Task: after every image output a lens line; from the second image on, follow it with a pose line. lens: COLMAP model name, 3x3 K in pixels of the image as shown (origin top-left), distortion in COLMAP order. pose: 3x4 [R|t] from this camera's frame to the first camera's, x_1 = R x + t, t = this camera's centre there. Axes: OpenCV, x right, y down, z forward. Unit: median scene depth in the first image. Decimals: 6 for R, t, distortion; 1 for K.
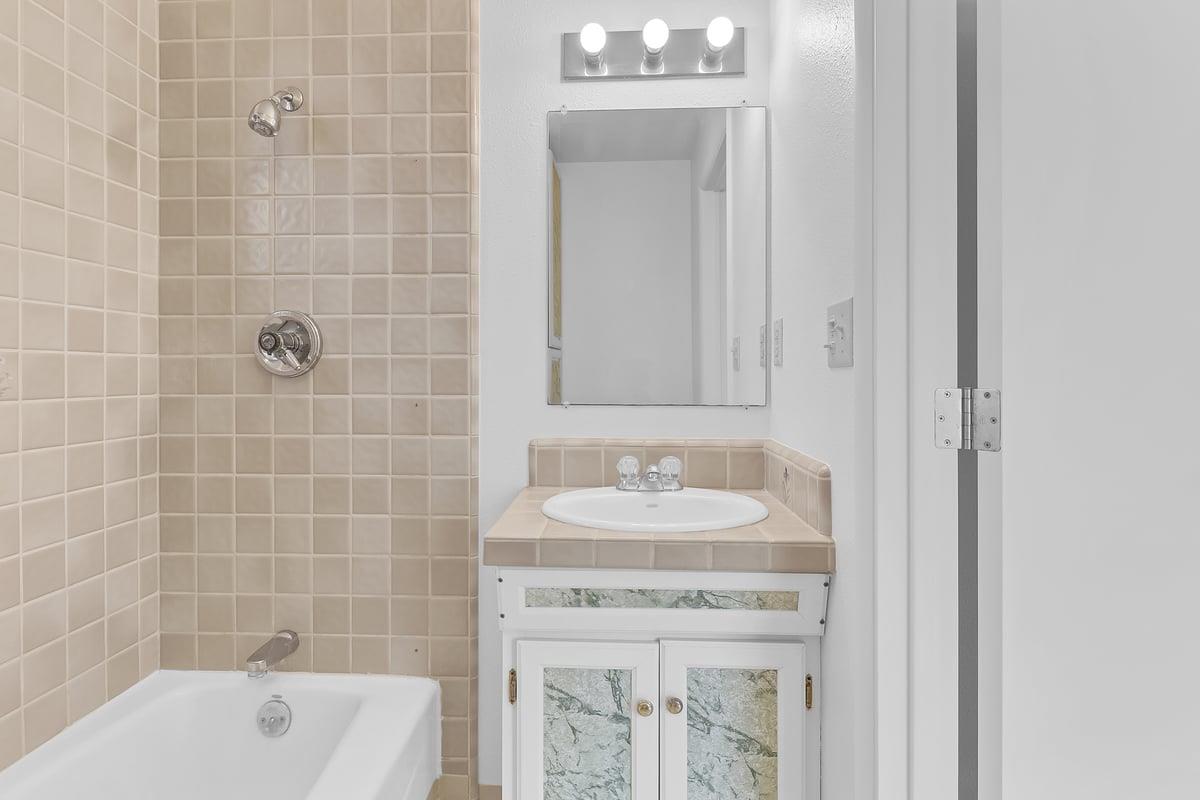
lens RADIAL K [[631.1, 0, 598.1], [0, 631.1, 375.4], [0, 0, 1]] dist [-0.000310, -0.000224]
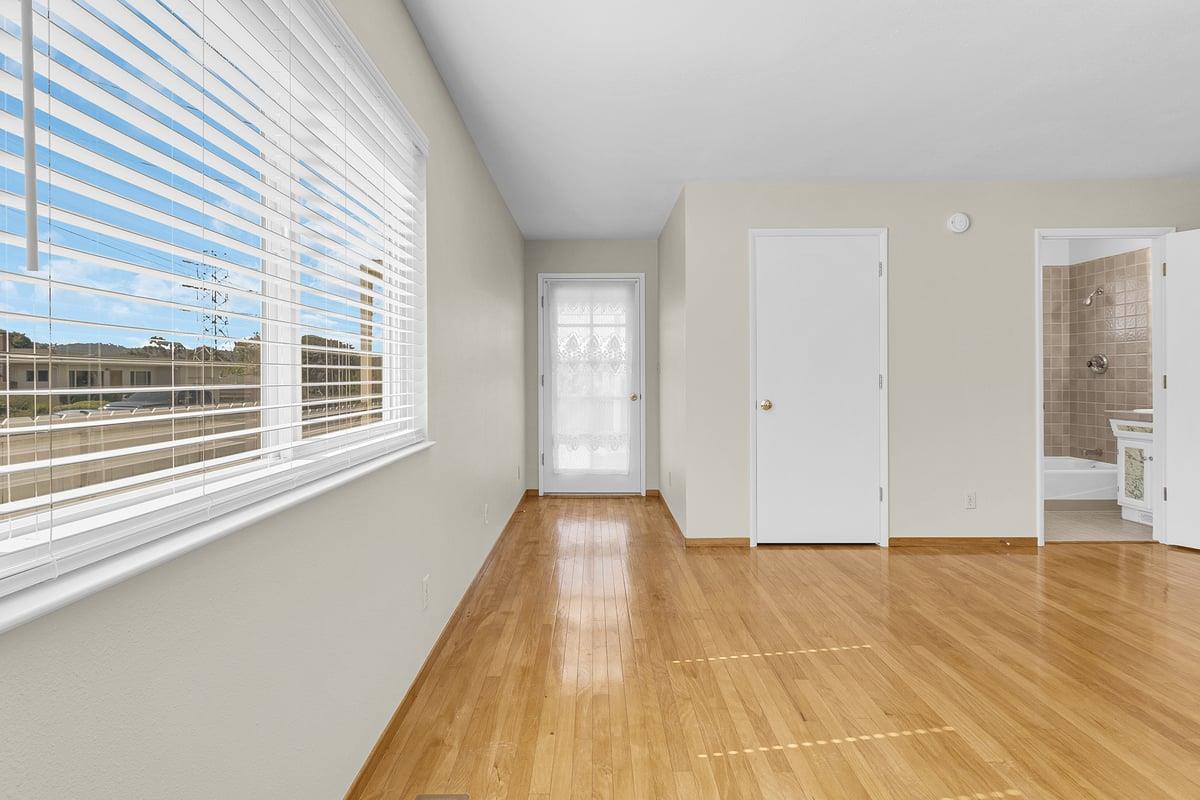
lens RADIAL K [[631.1, 0, 598.1], [0, 631.1, 375.4], [0, 0, 1]] dist [-0.000310, -0.000224]
pose [[0.051600, -0.003454, -0.998662, 2.758610], [0.001368, 0.999993, -0.003388, 0.020433], [0.998667, -0.001192, 0.051604, -1.860872]]
